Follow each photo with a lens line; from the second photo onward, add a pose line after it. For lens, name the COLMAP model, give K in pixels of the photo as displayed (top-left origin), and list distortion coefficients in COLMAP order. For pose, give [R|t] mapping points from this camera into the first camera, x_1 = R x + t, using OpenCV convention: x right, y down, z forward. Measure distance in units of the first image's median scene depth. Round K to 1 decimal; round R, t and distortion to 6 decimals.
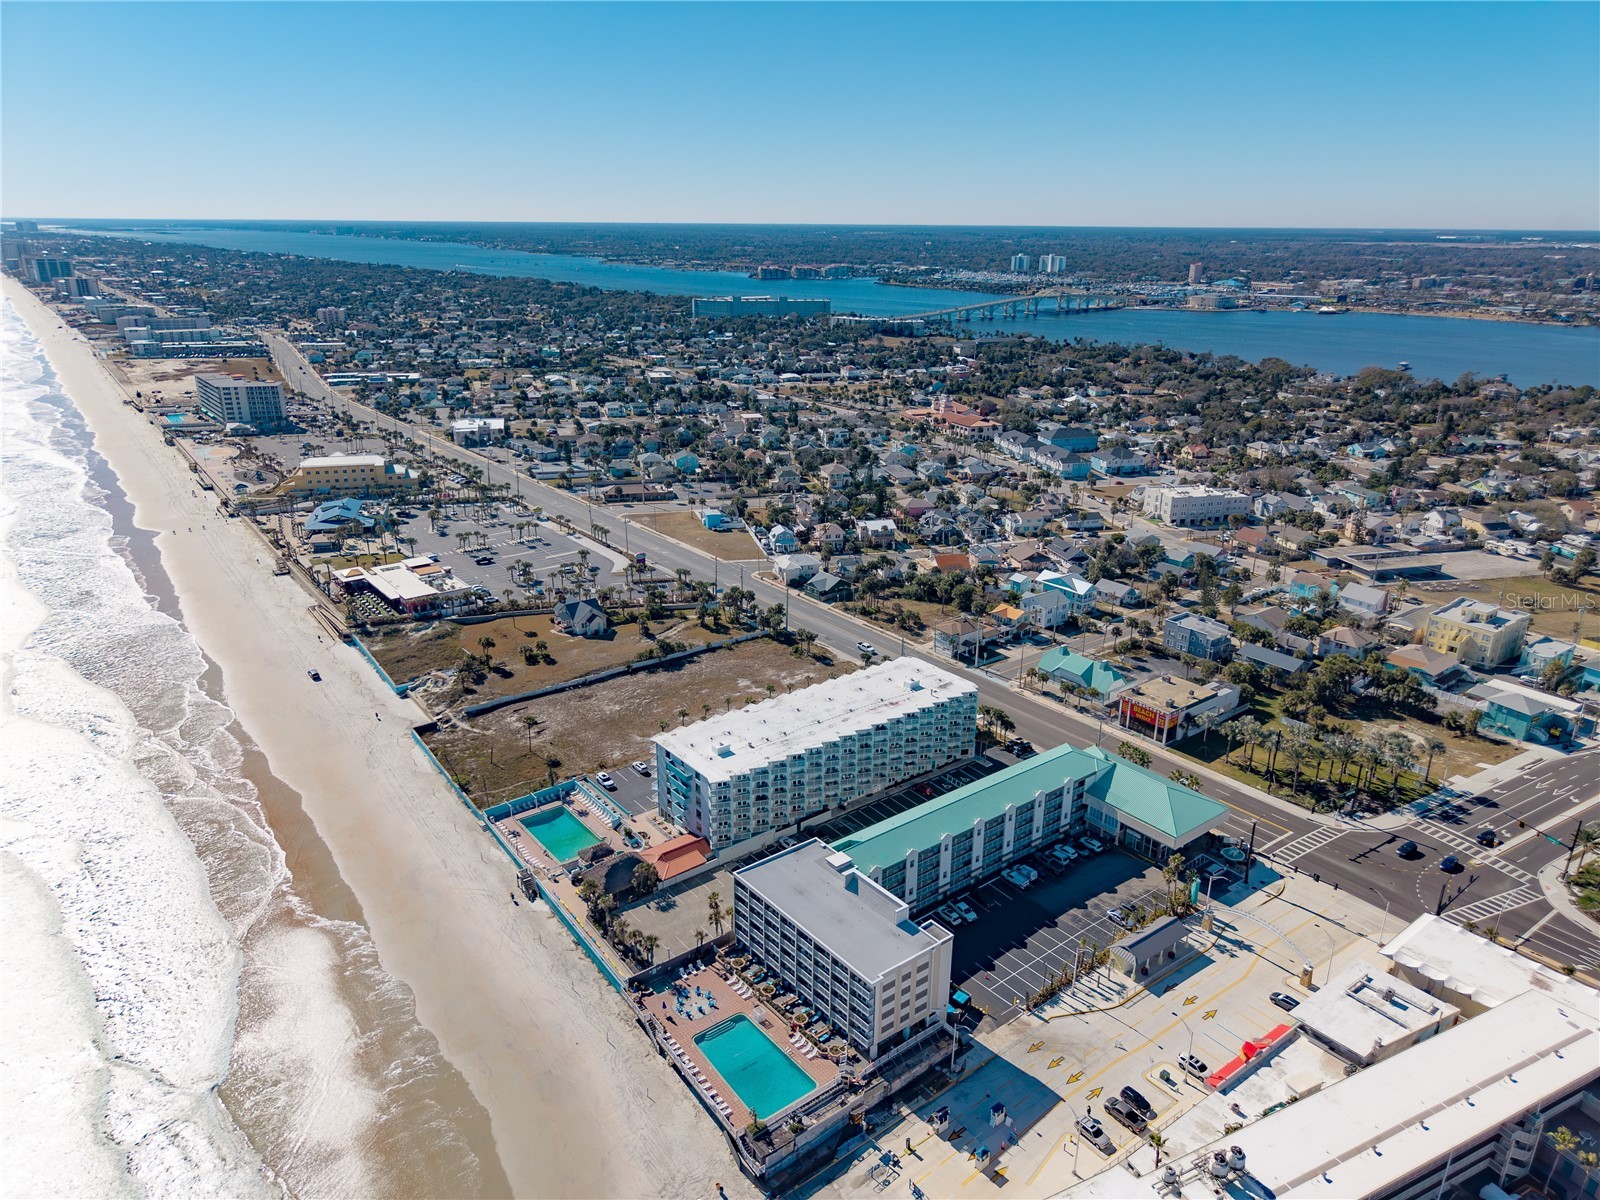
lens RADIAL K [[1077.8, 0, 806.0], [0, 1077.8, 594.7], [0, 0, 1]] dist [0.004093, -0.003015]
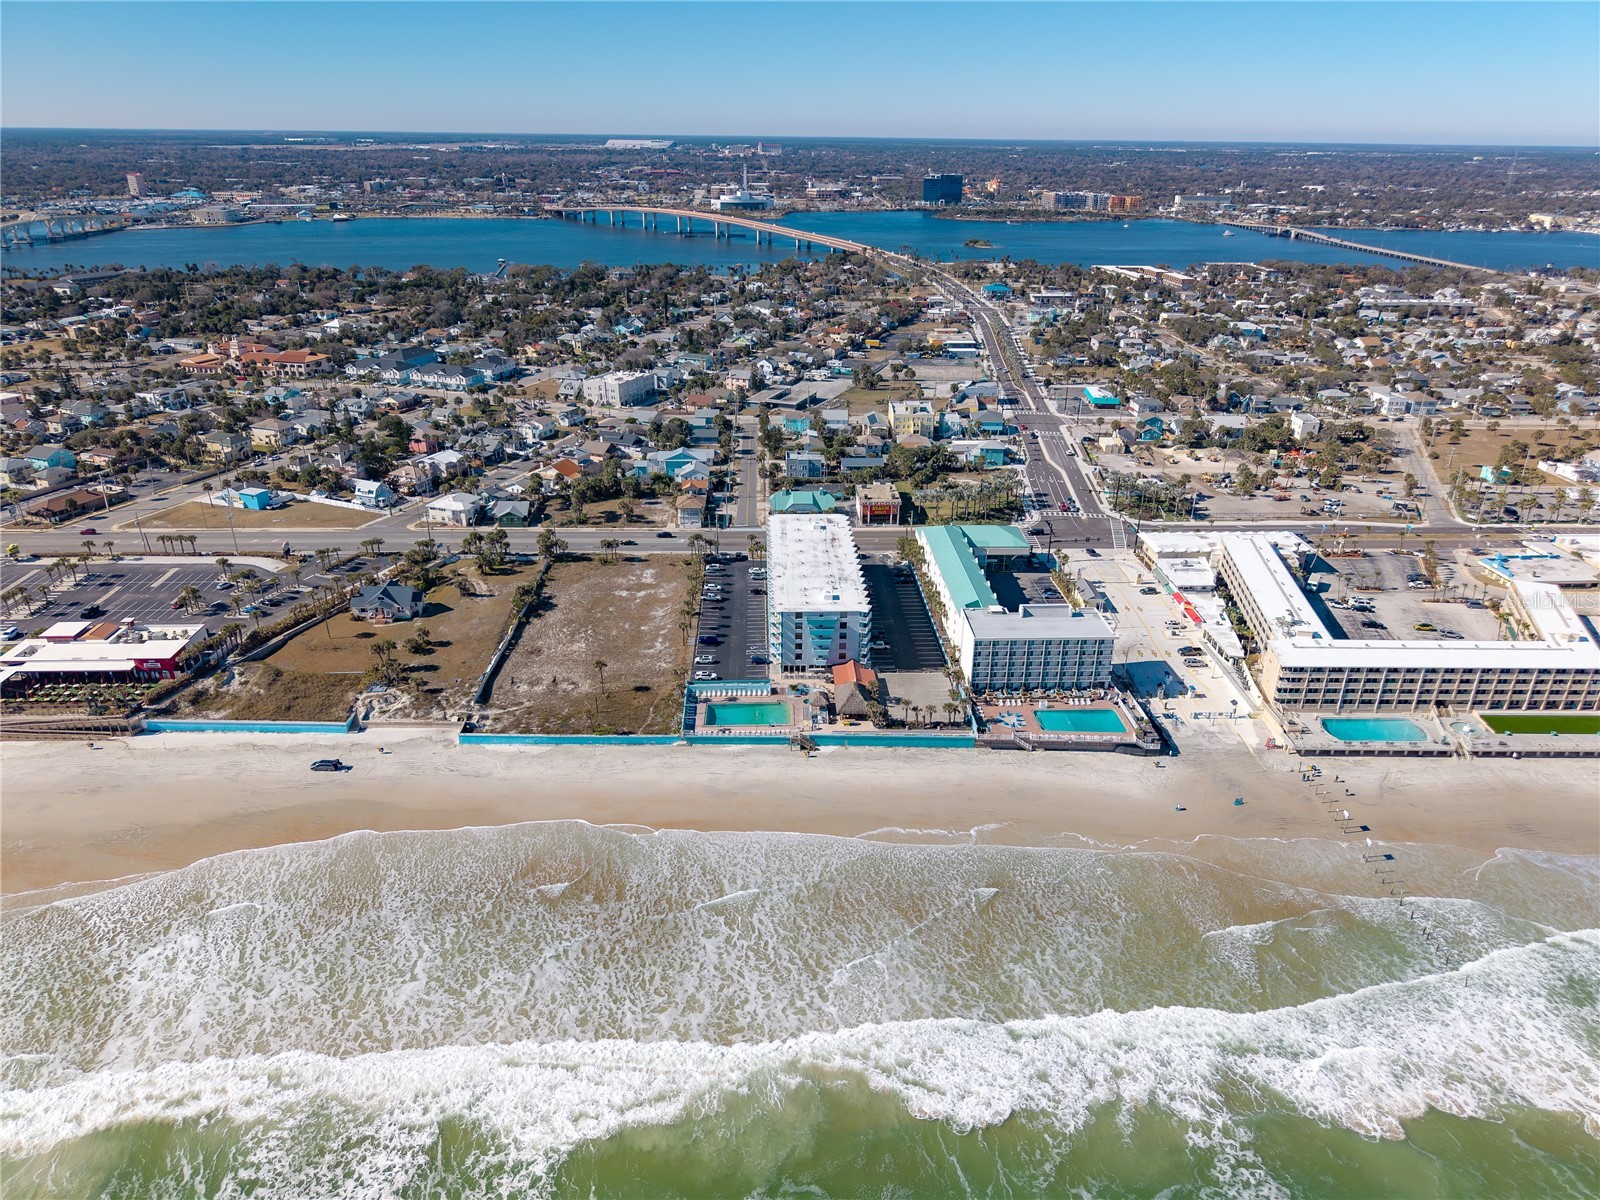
lens RADIAL K [[1084.2, 0, 808.5], [0, 1084.2, 573.8], [0, 0, 1]] dist [0.054886, -0.117303]
pose [[0.578755, -0.307322, 0.755378, -0.666337], [0.260882, 0.947371, 0.185551, -0.078359], [-0.772647, 0.089676, 0.628470, 0.136663]]
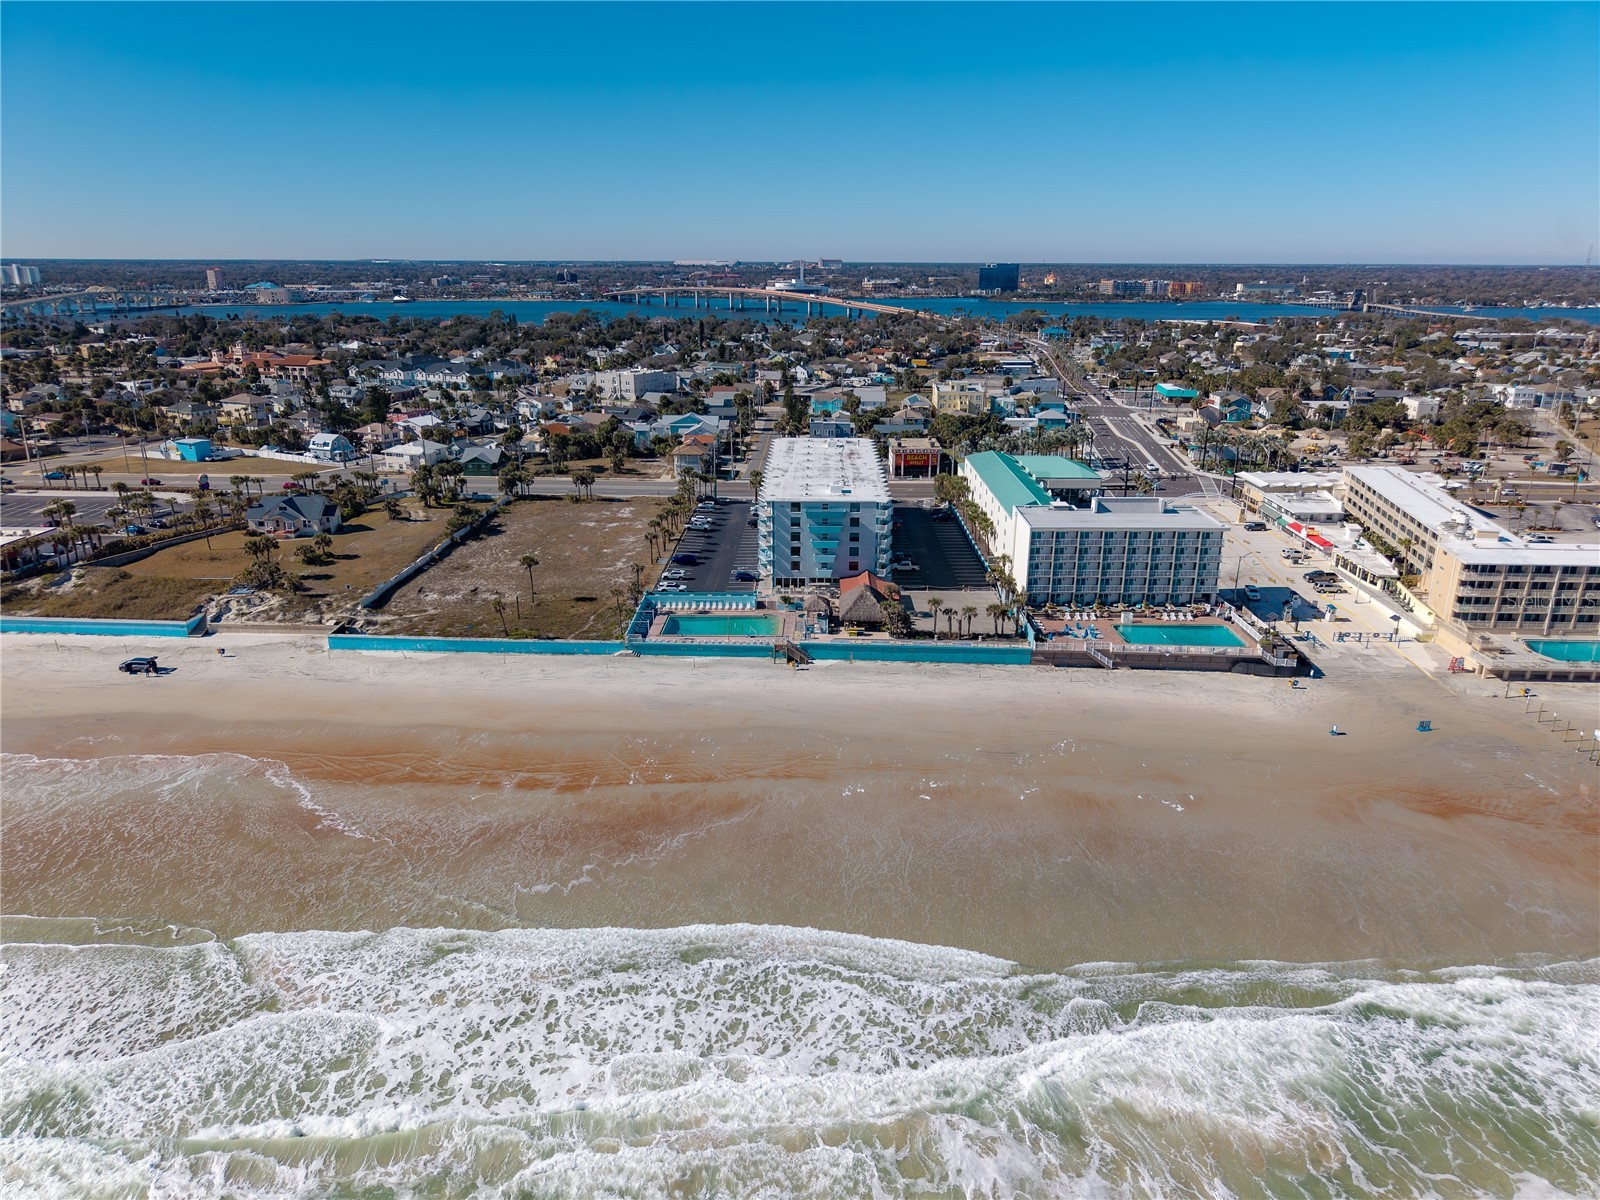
lens RADIAL K [[1077.8, 0, 806.0], [0, 1077.8, 594.7], [0, 0, 1]] dist [0.004093, -0.003015]
pose [[0.623756, -0.235970, 0.745149, -0.530728], [0.257549, 0.962149, 0.089098, 0.090889], [-0.737969, 0.136337, 0.660920, 0.253272]]
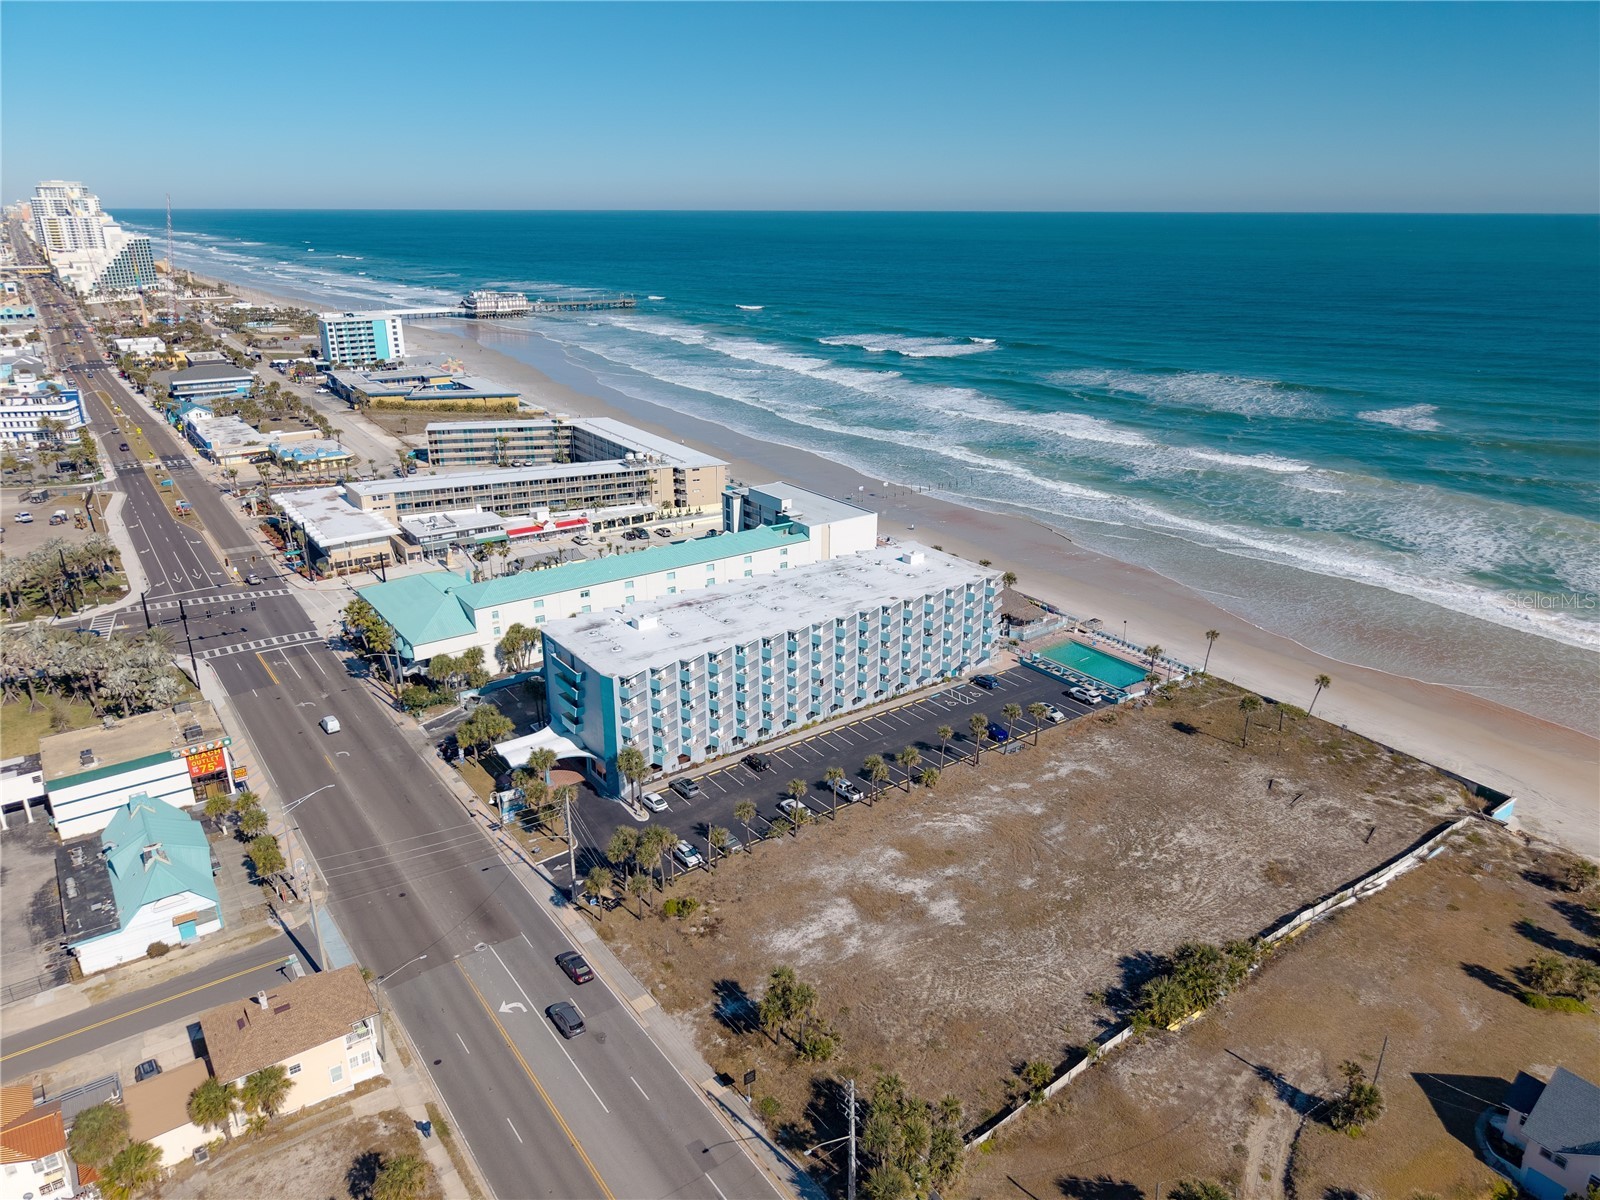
lens RADIAL K [[1077.8, 0, 806.0], [0, 1077.8, 594.7], [0, 0, 1]] dist [0.004093, -0.003015]
pose [[-0.999477, -0.021657, 0.024017, -0.008512], [-0.001731, 0.777407, 0.628996, -0.241463], [-0.032293, 0.628625, -0.777038, 1.078478]]
